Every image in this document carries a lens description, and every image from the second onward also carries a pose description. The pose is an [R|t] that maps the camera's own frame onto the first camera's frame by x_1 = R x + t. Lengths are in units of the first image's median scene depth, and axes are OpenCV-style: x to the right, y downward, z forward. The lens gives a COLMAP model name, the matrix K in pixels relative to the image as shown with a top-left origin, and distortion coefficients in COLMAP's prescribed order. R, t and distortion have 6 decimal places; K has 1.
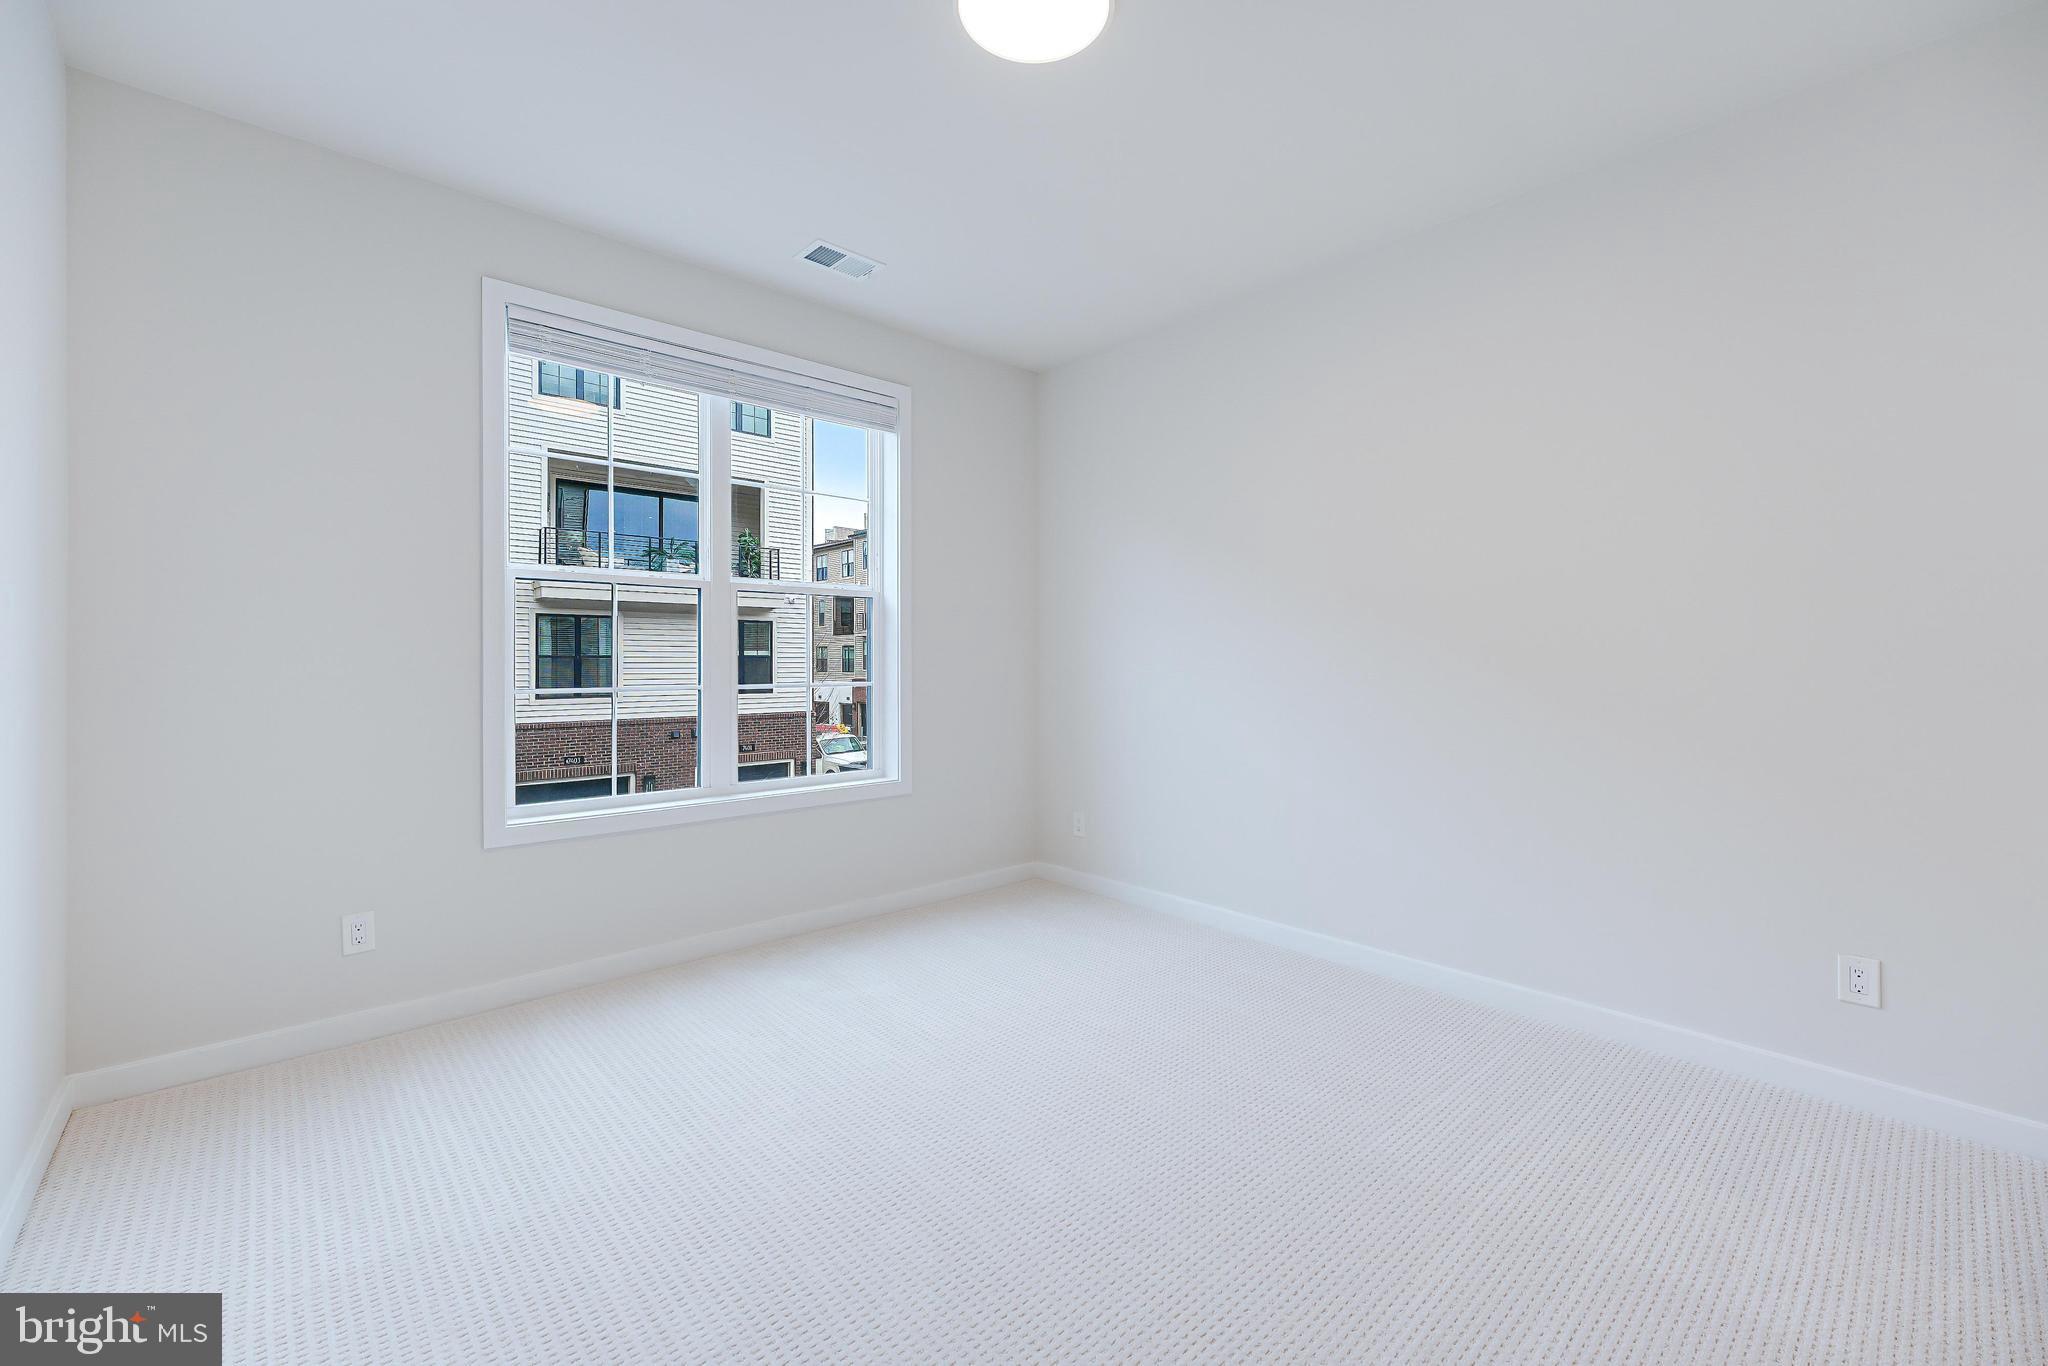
lens RADIAL K [[850.1, 0, 1034.7], [0, 850.1, 658.8], [0, 0, 1]] dist [-0.000678, -0.000027]
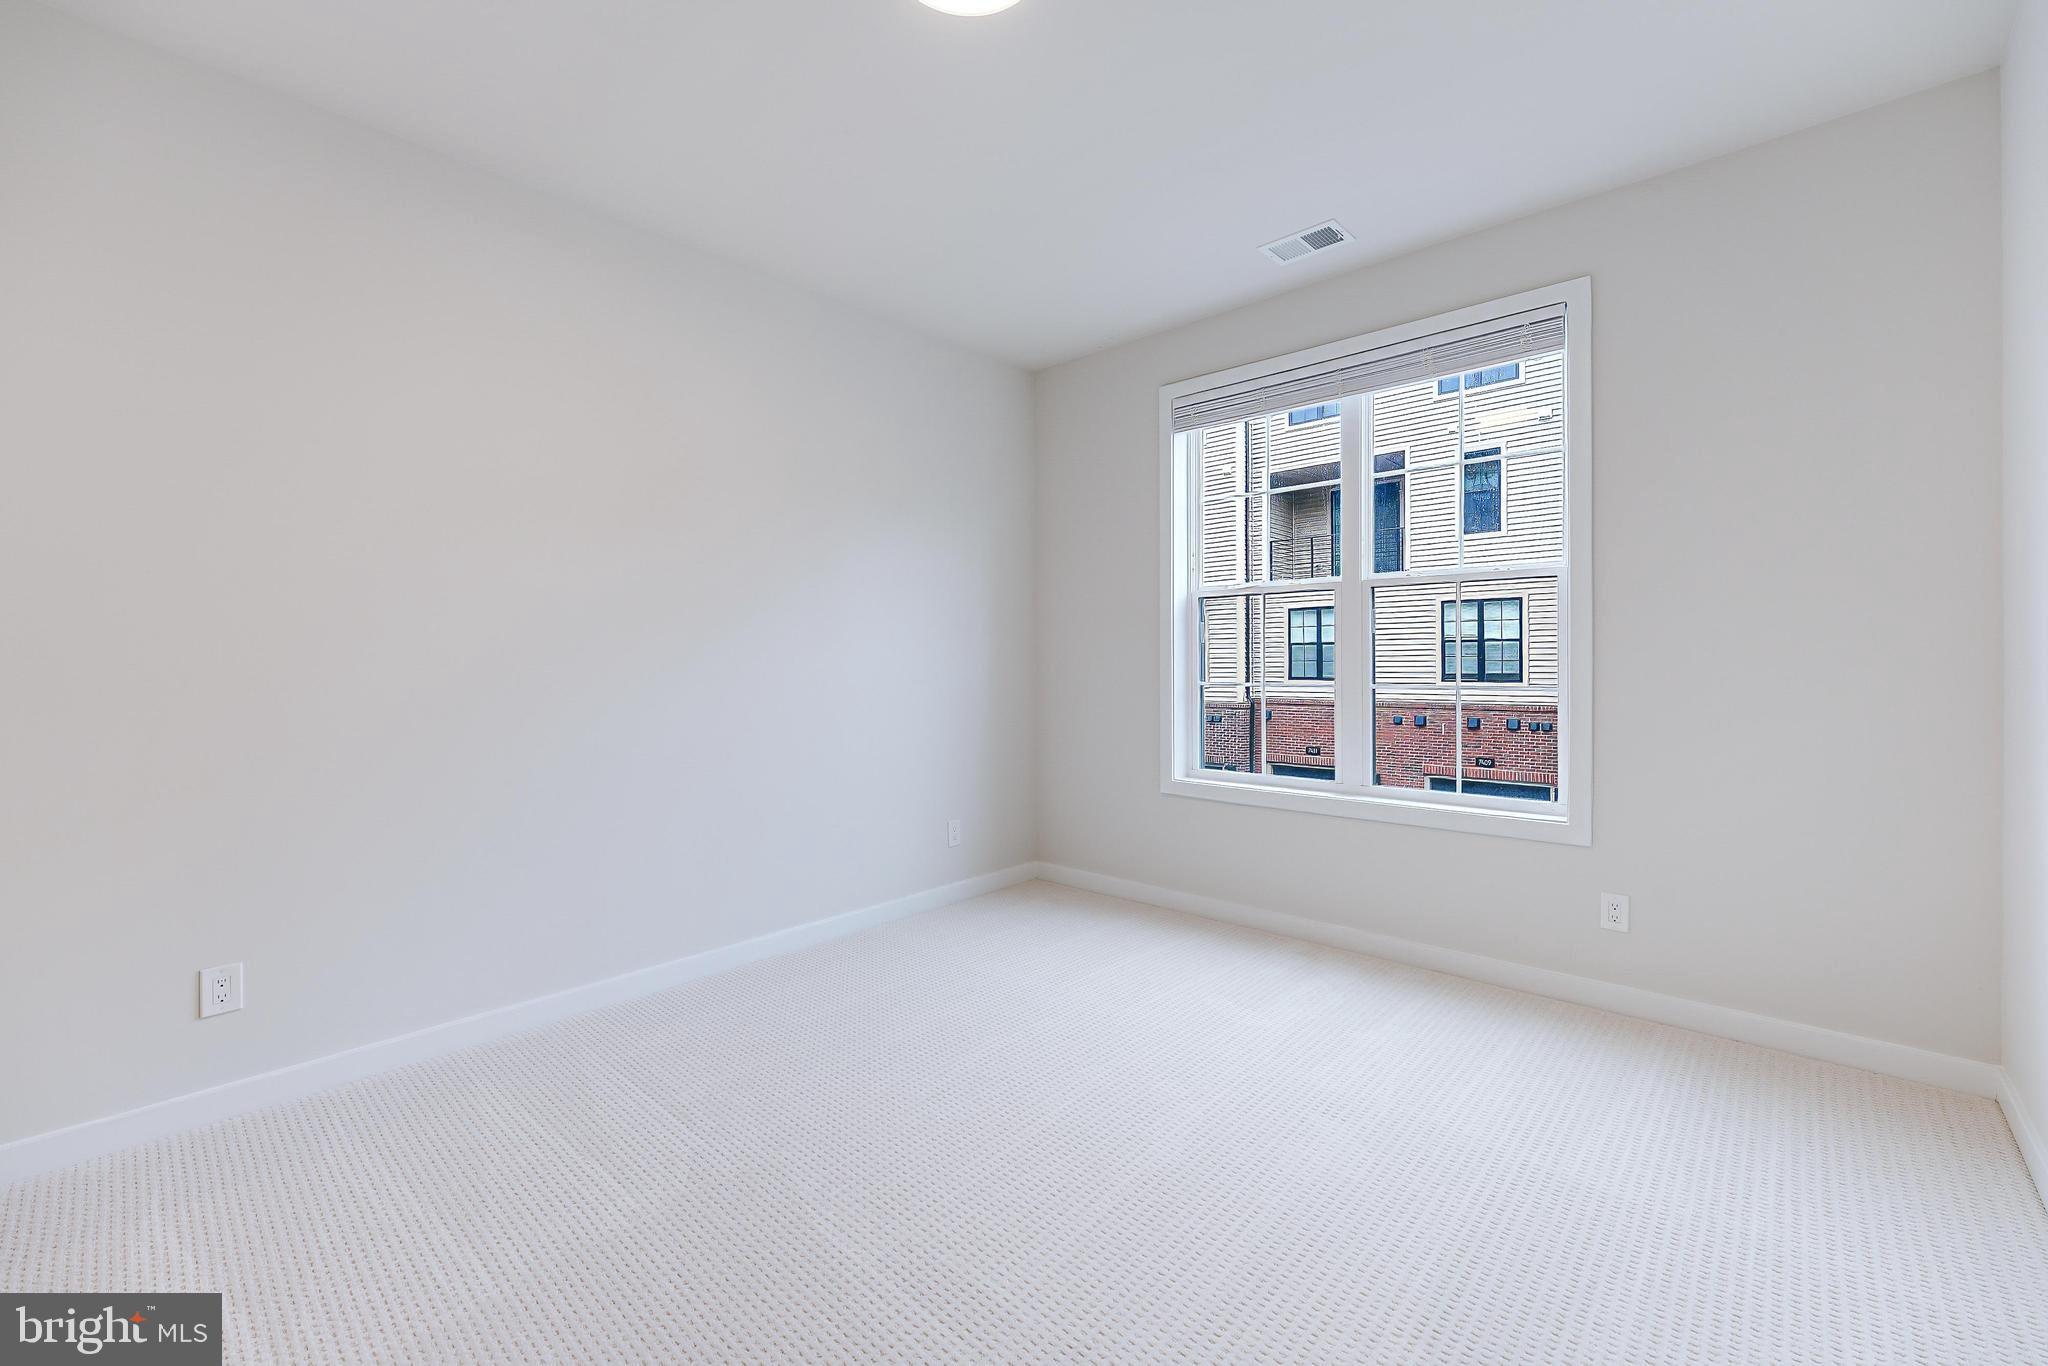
lens RADIAL K [[839.5, 0, 1034.3], [0, 839.5, 672.9], [0, 0, 1]] dist [0.001742, 0.000127]
pose [[0.087433, 0.016779, -0.996029, 0.571220], [0.004047, 0.999844, 0.017199, -0.001973], [0.996162, -0.005534, 0.087351, 0.524395]]
